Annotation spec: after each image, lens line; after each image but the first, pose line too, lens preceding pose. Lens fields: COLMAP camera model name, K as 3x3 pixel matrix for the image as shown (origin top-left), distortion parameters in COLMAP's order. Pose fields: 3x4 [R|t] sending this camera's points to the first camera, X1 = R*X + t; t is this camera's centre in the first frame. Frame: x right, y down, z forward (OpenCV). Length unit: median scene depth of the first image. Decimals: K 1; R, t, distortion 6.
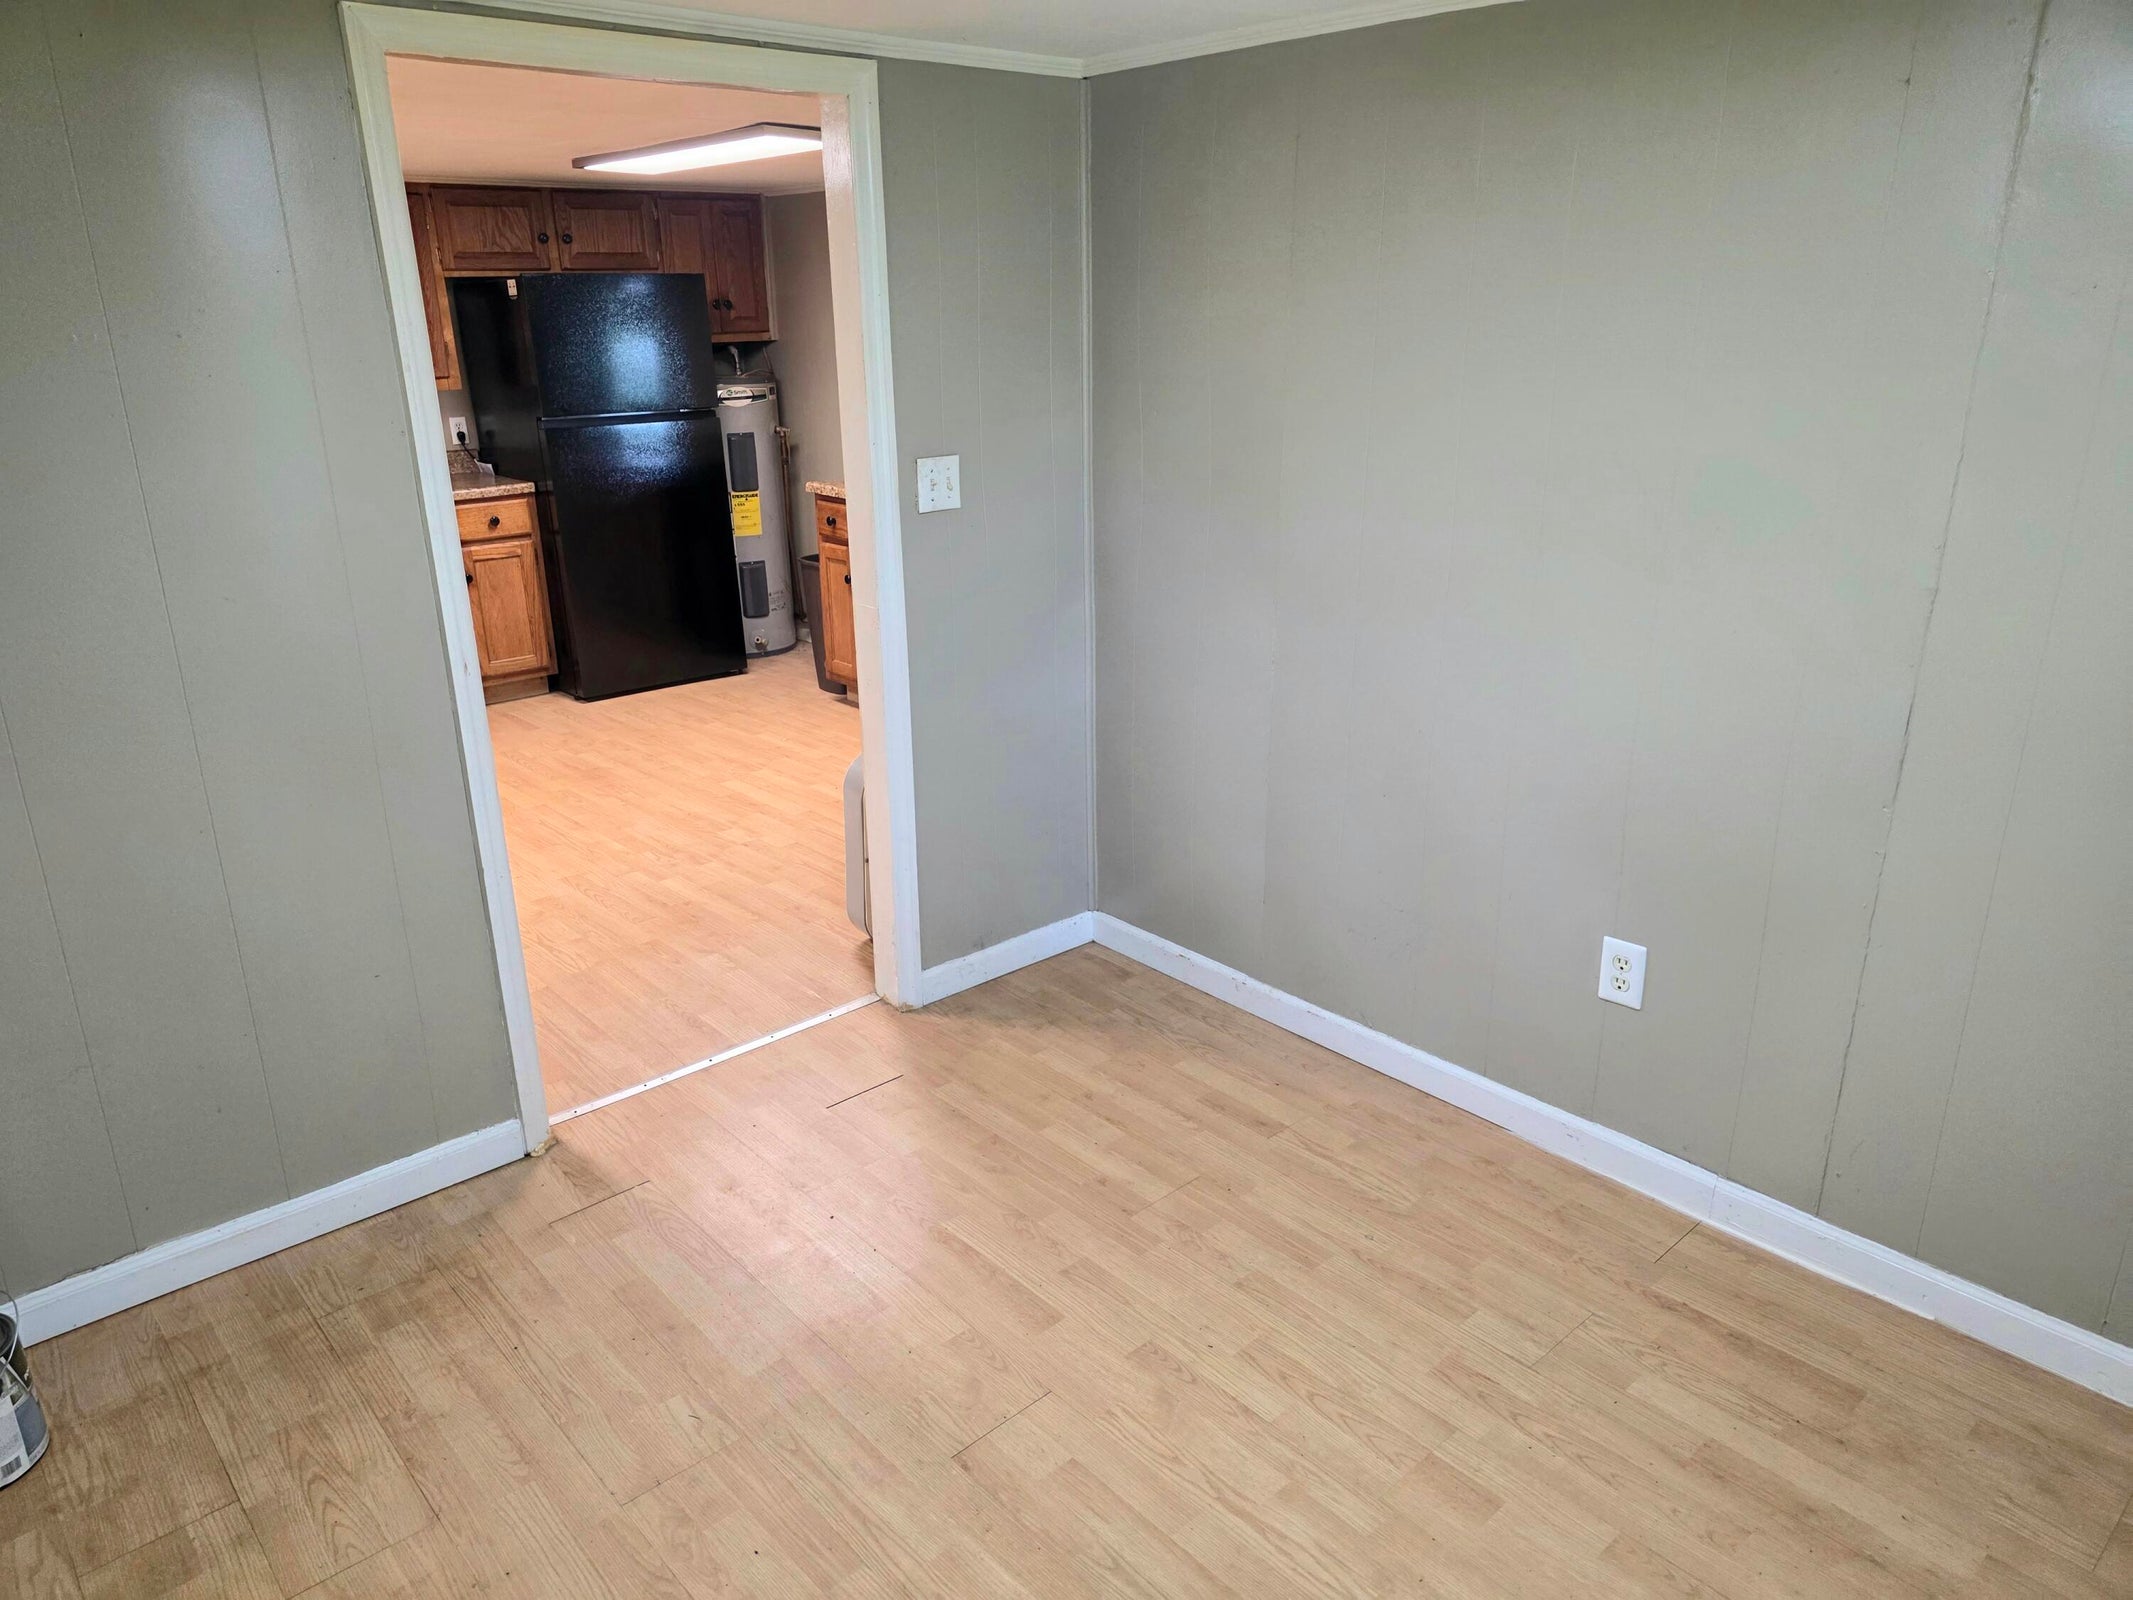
lens RADIAL K [[1422.6, 0, 1057.3], [0, 1422.6, 796.6], [0, 0, 1]] dist [0.052477, -0.049190]
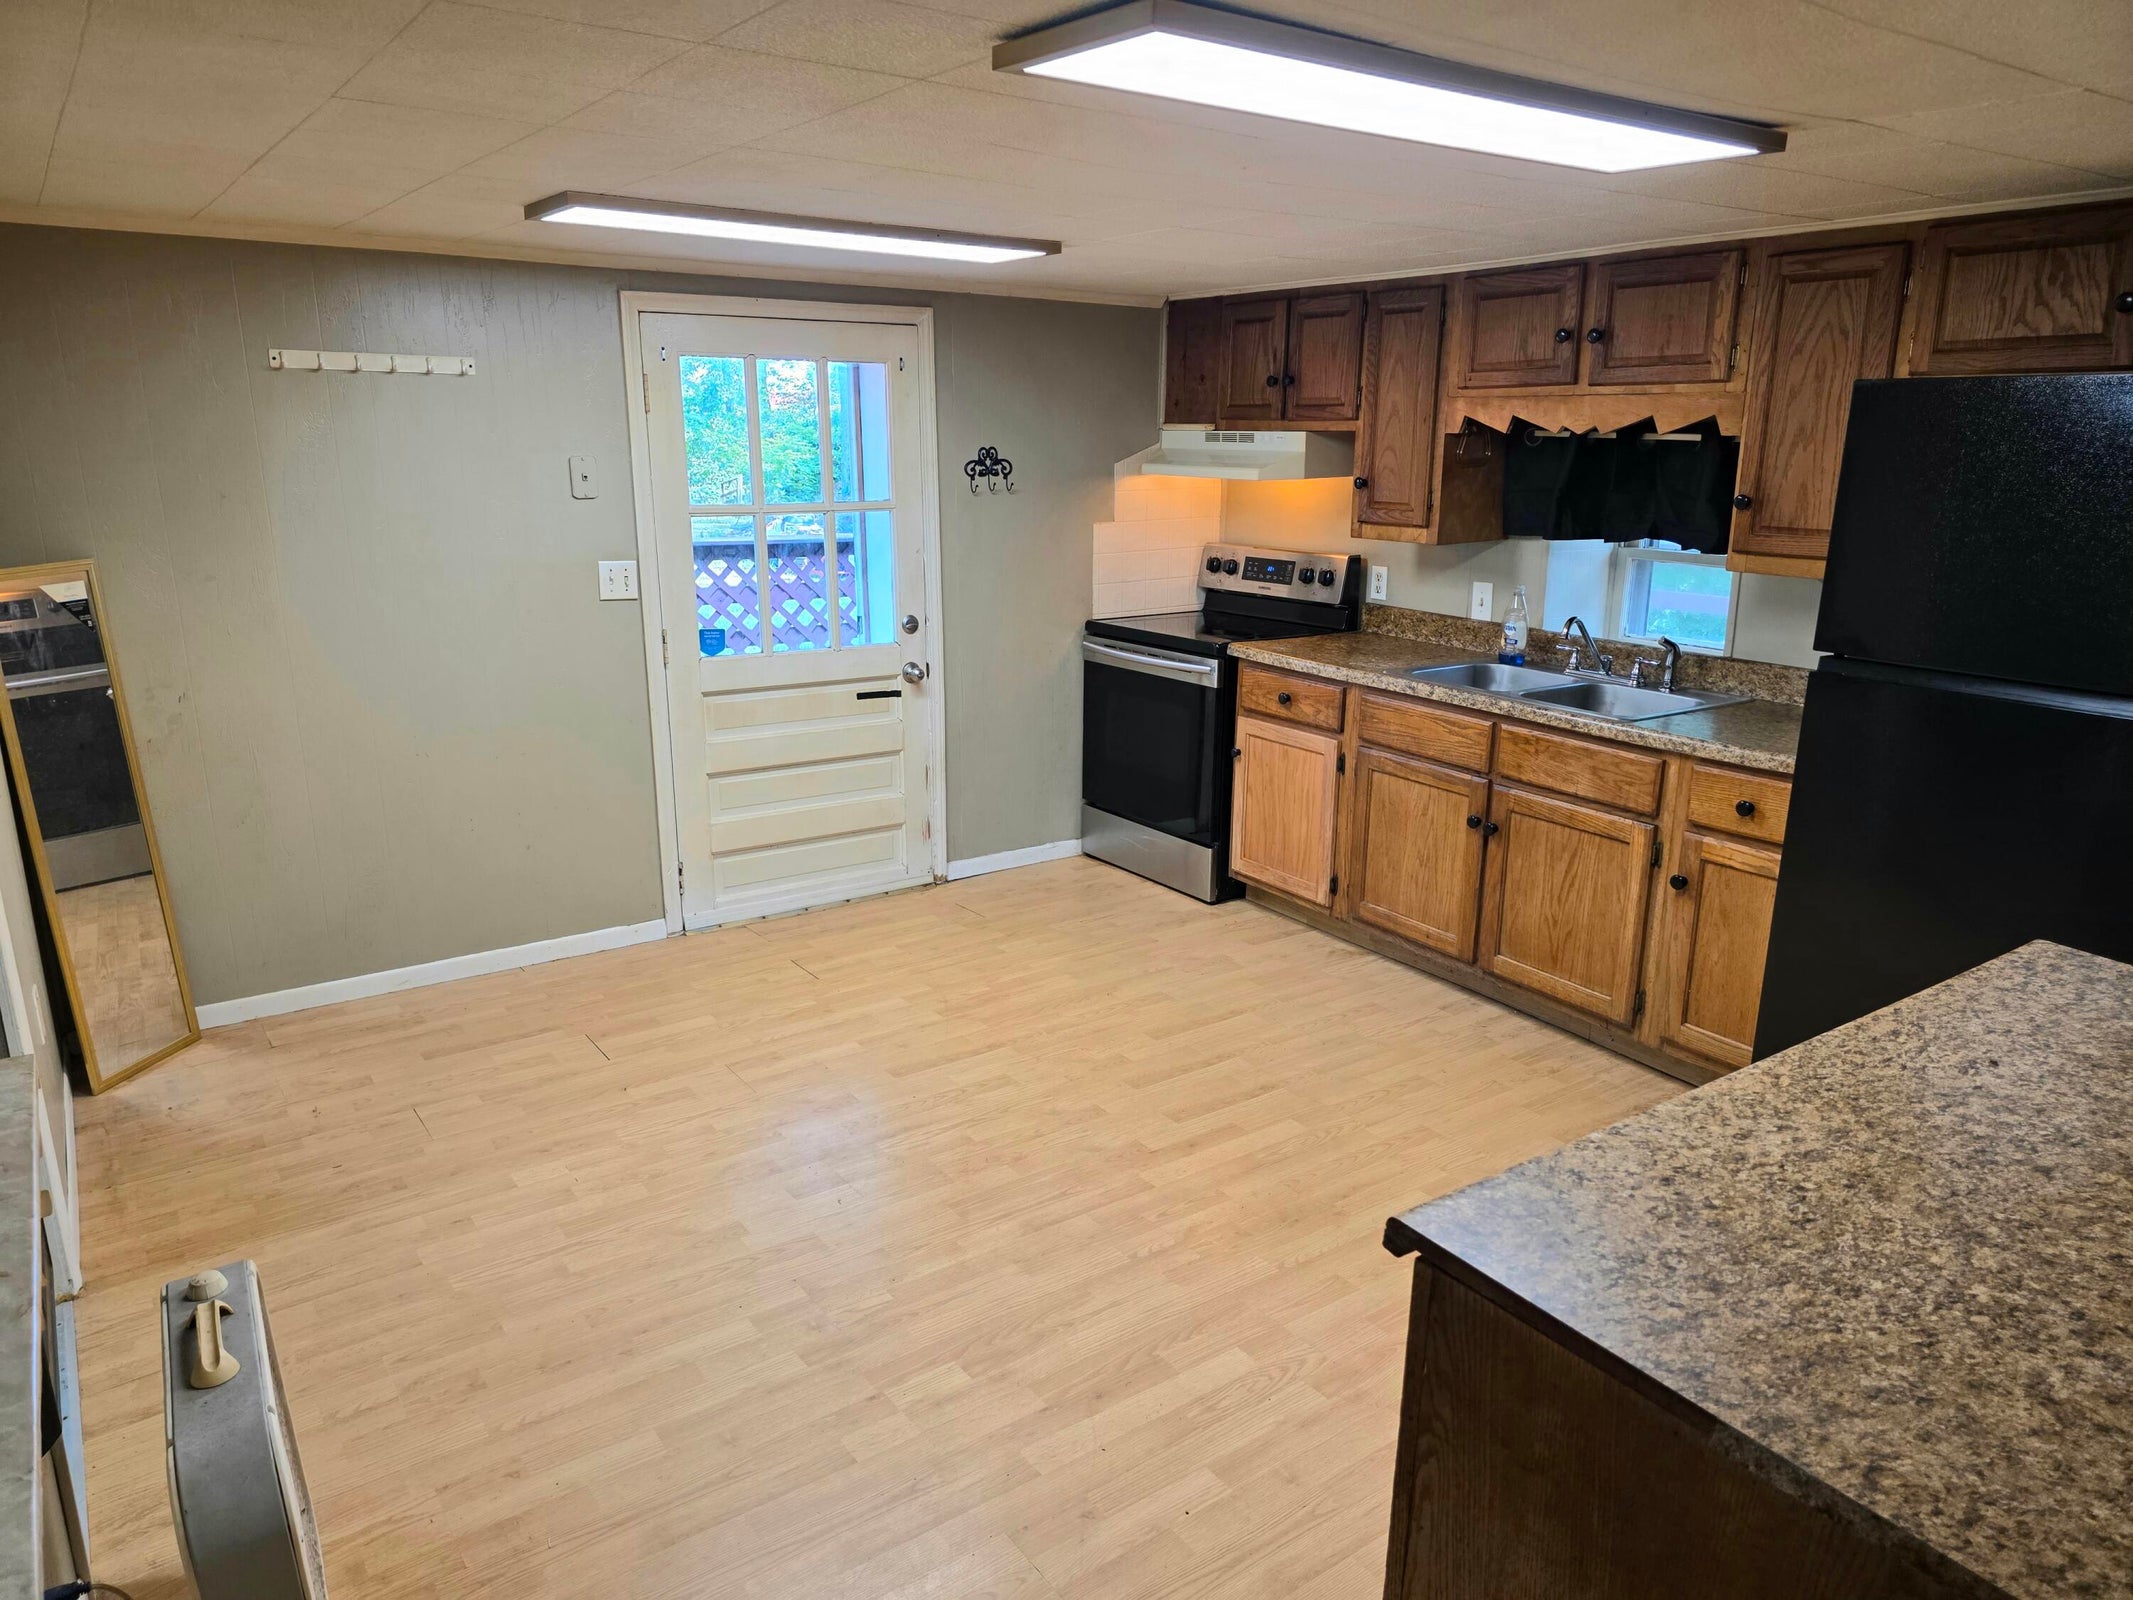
lens RADIAL K [[1422.6, 0, 1052.3], [0, 1422.6, 808.3], [0, 0, 1]] dist [0.052477, -0.049190]
pose [[-0.116554, 0.272382, -0.955104, 0.181153], [-0.327927, 0.897173, 0.295879, -0.268846], [0.937485, 0.347691, -0.015248, 0.747594]]
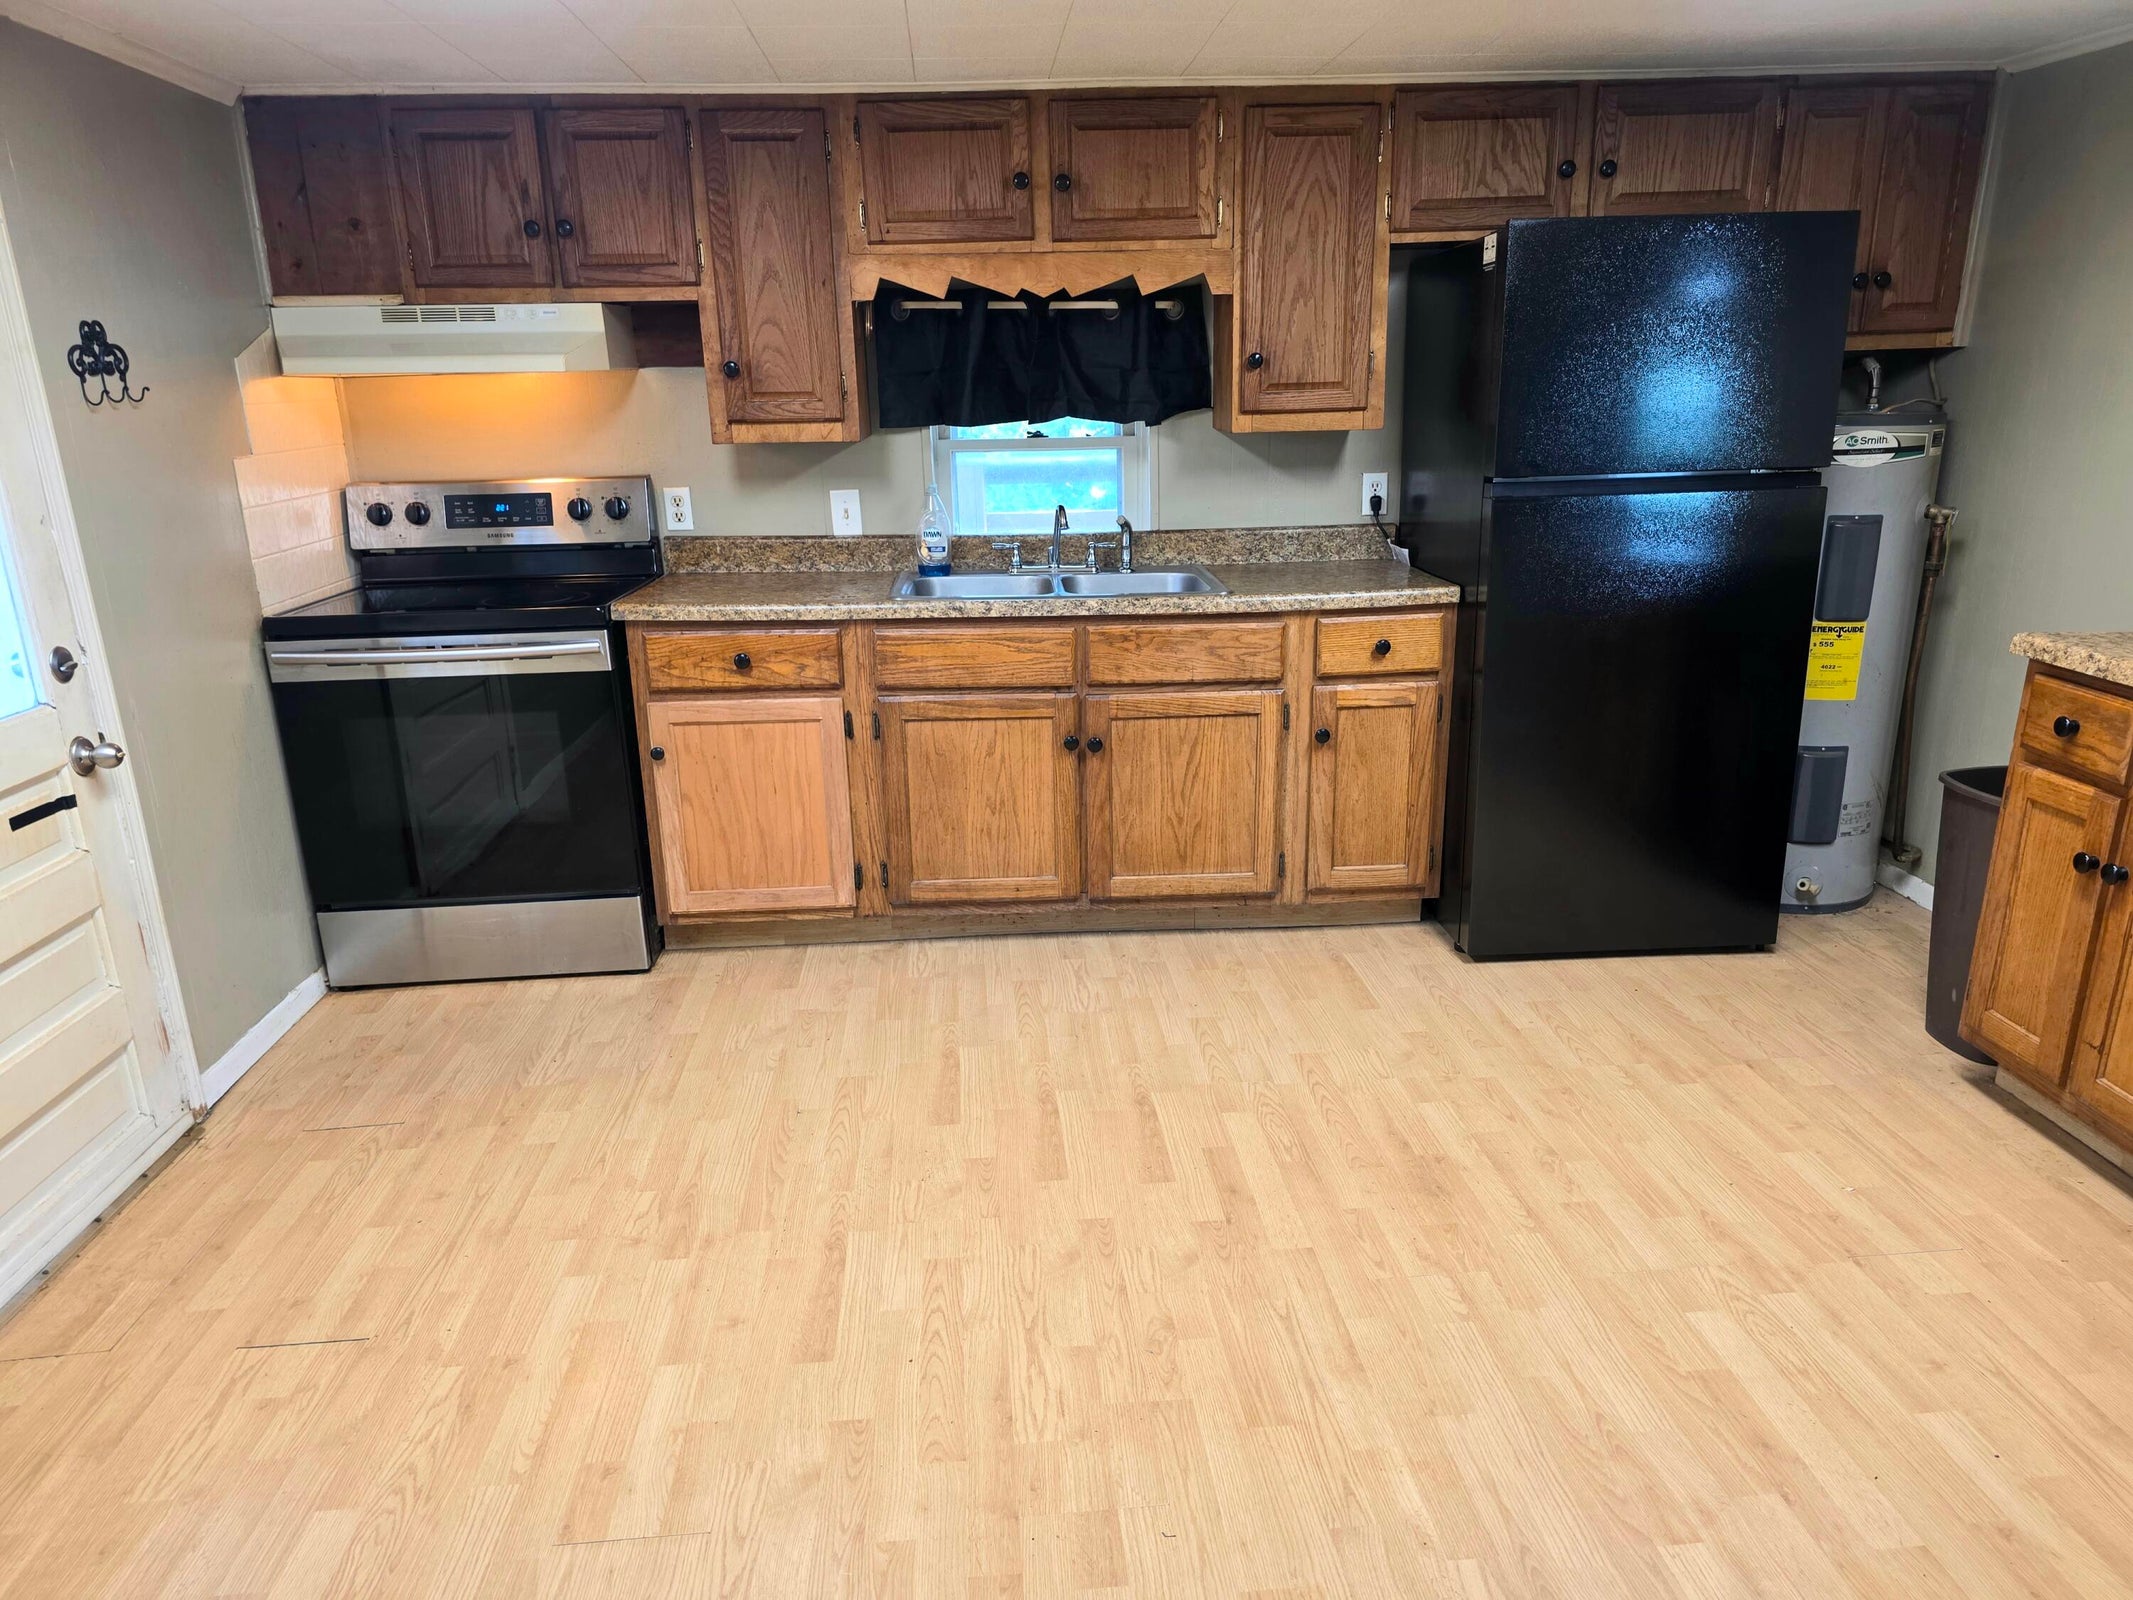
lens RADIAL K [[1422.6, 0, 1081.0], [0, 1422.6, 830.1], [0, 0, 1]] dist [0.052477, -0.049190]
pose [[0.796297, 0.181187, -0.577133, -0.133220], [-0.189327, 0.980803, 0.046693, -0.120127], [0.574514, 0.072086, 0.815314, 0.442896]]
